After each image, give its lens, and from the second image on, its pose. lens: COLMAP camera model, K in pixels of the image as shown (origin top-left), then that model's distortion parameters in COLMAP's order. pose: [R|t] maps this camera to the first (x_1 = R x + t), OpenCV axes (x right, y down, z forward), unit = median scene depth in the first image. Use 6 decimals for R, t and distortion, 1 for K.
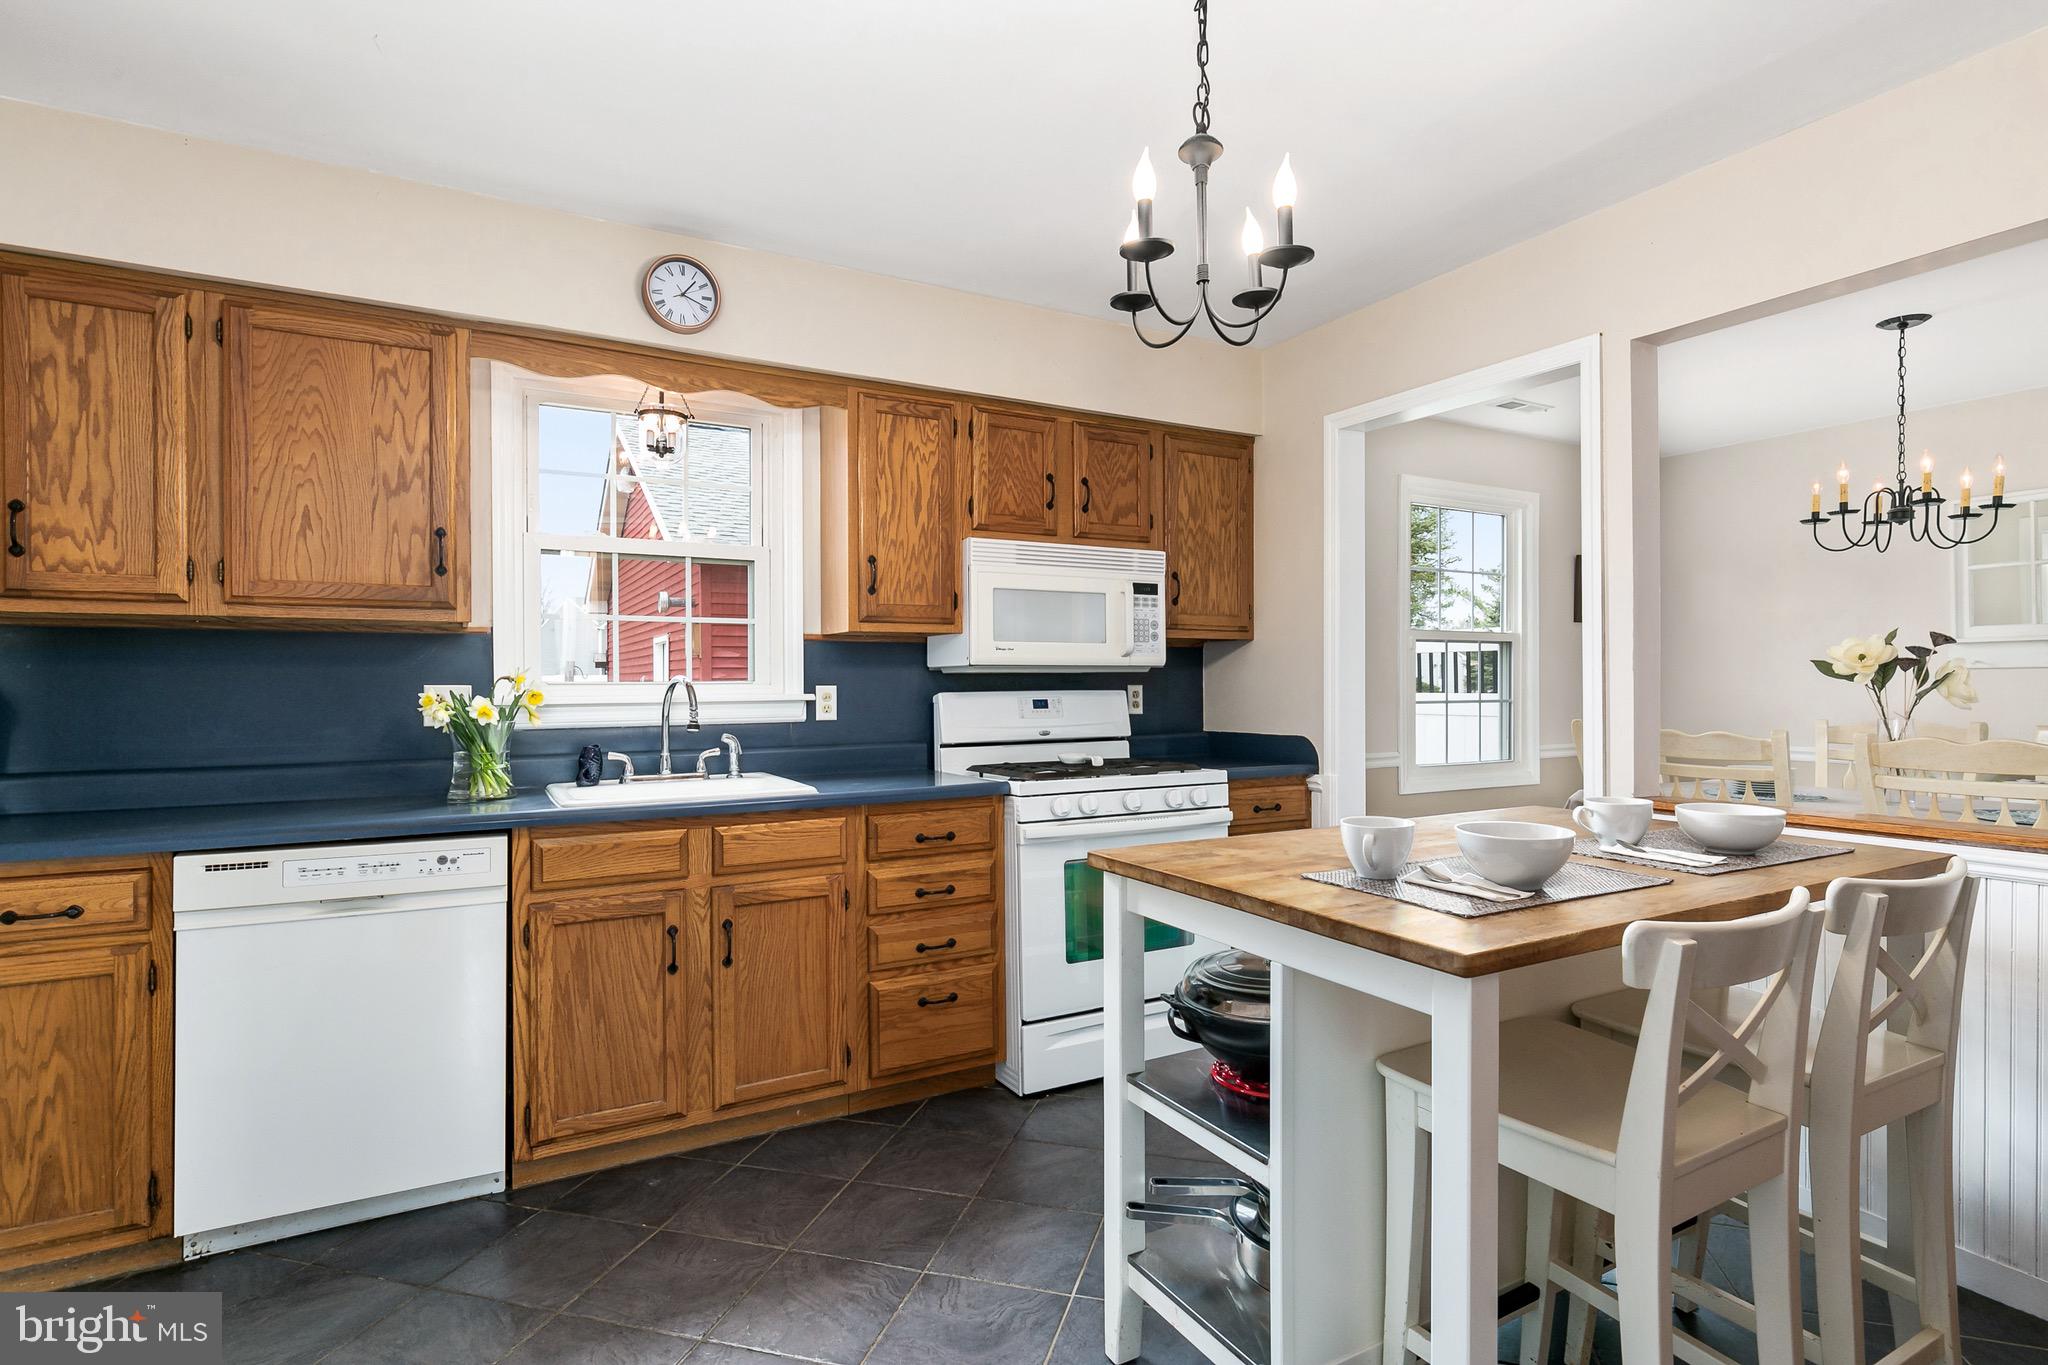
lens RADIAL K [[997.7, 0, 1027.6], [0, 997.7, 686.8], [0, 0, 1]] dist [-0.001361, -0.000341]
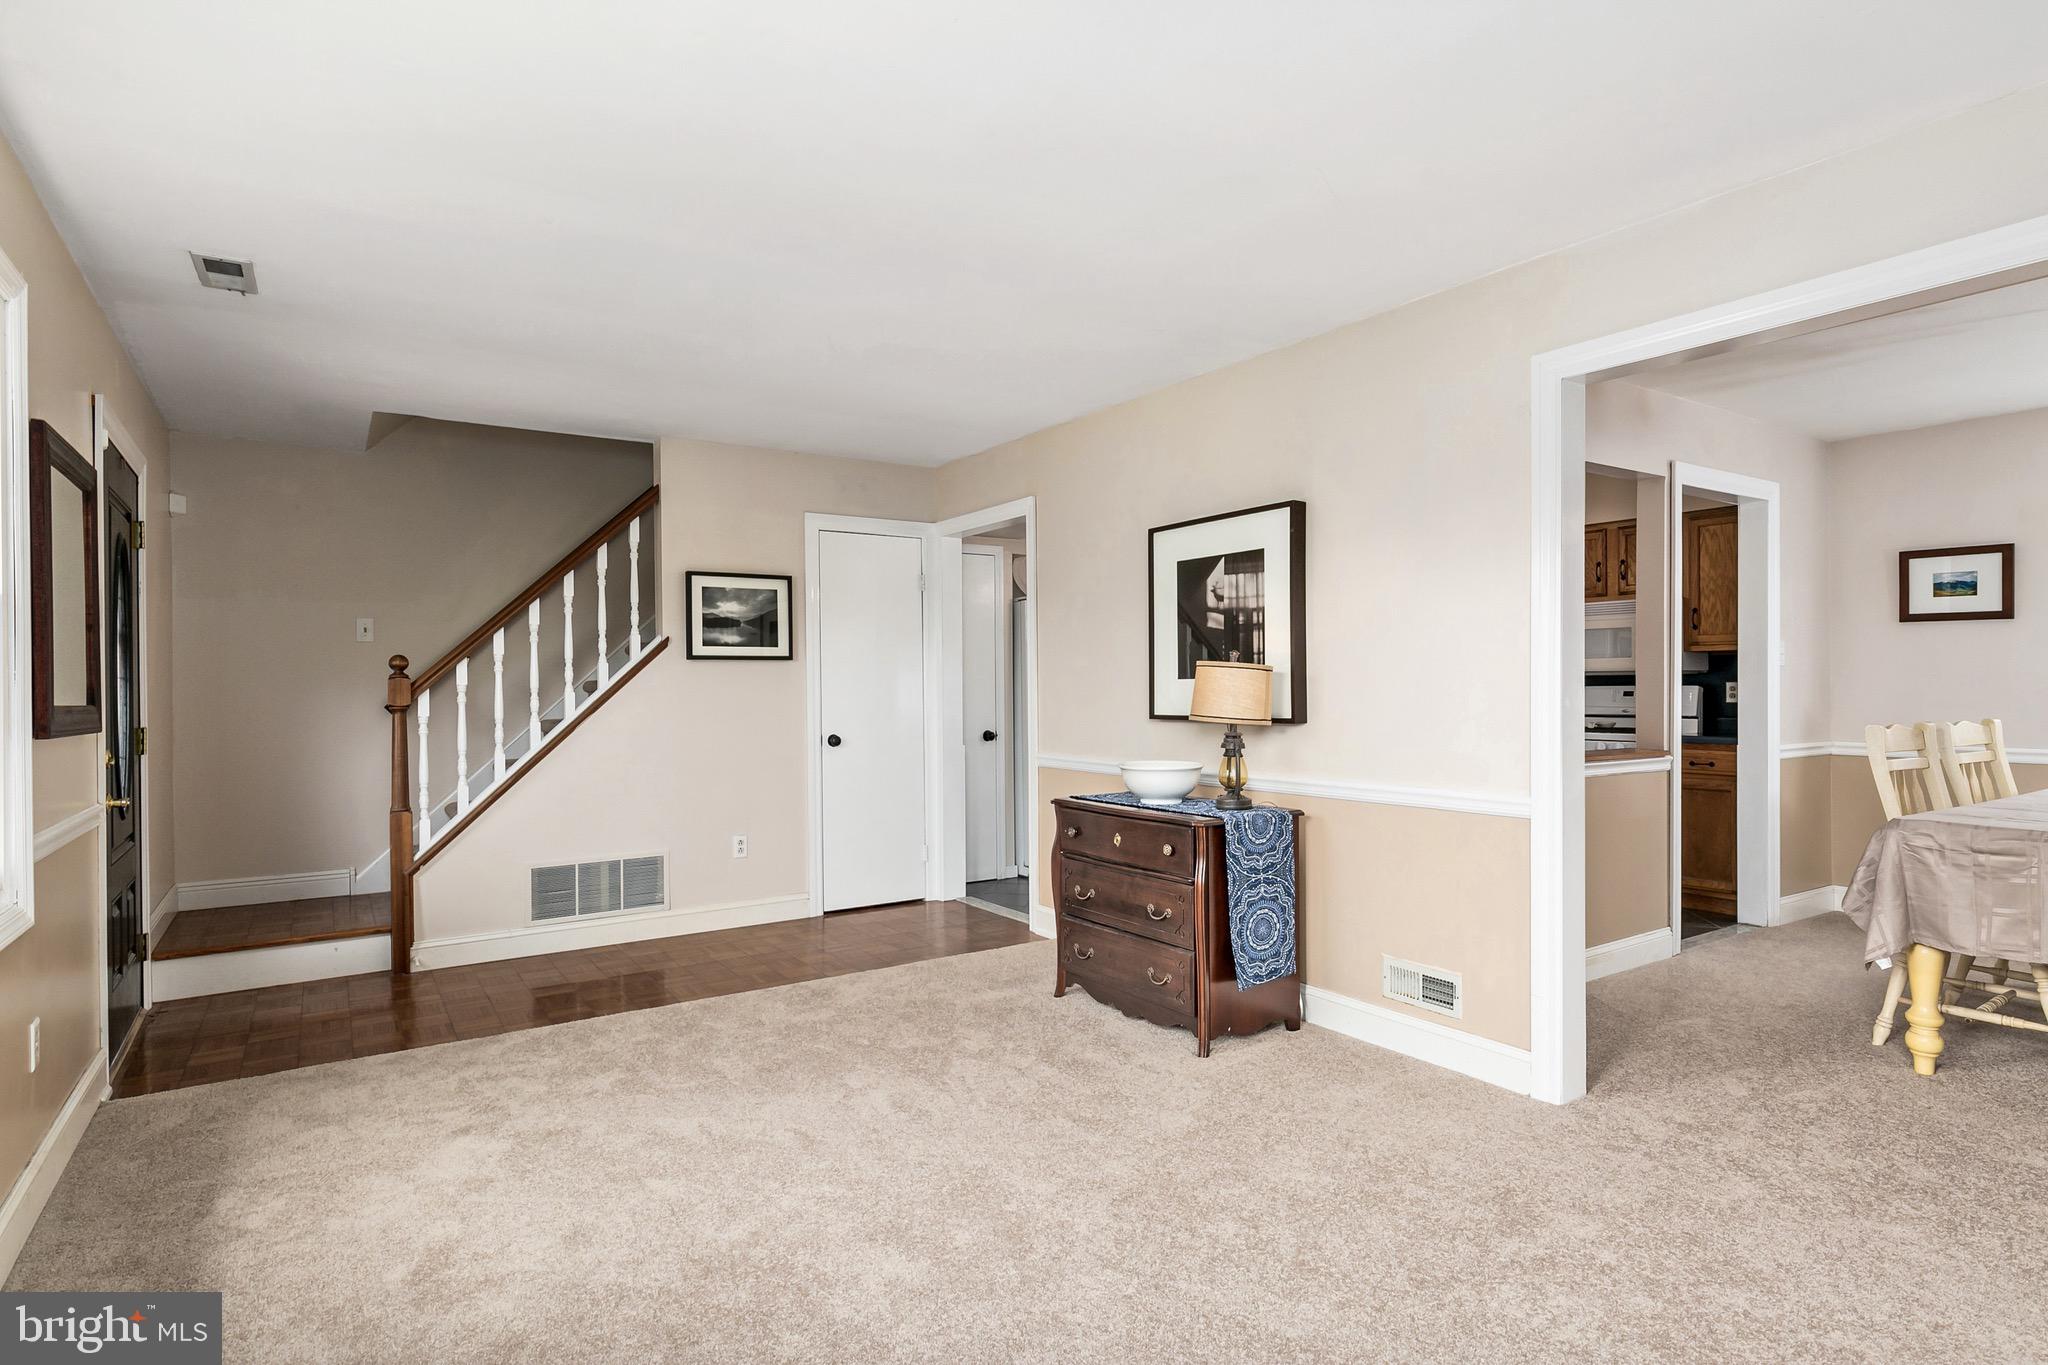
lens RADIAL K [[1051.7, 0, 1031.6], [0, 1051.7, 686.4], [0, 0, 1]] dist [0.000664, -0.000884]
pose [[0.083710, 0.003784, -0.996483, 2.056566], [-0.000398, 0.999993, 0.003764, -0.001376], [0.996490, 0.000082, 0.083711, -0.170021]]
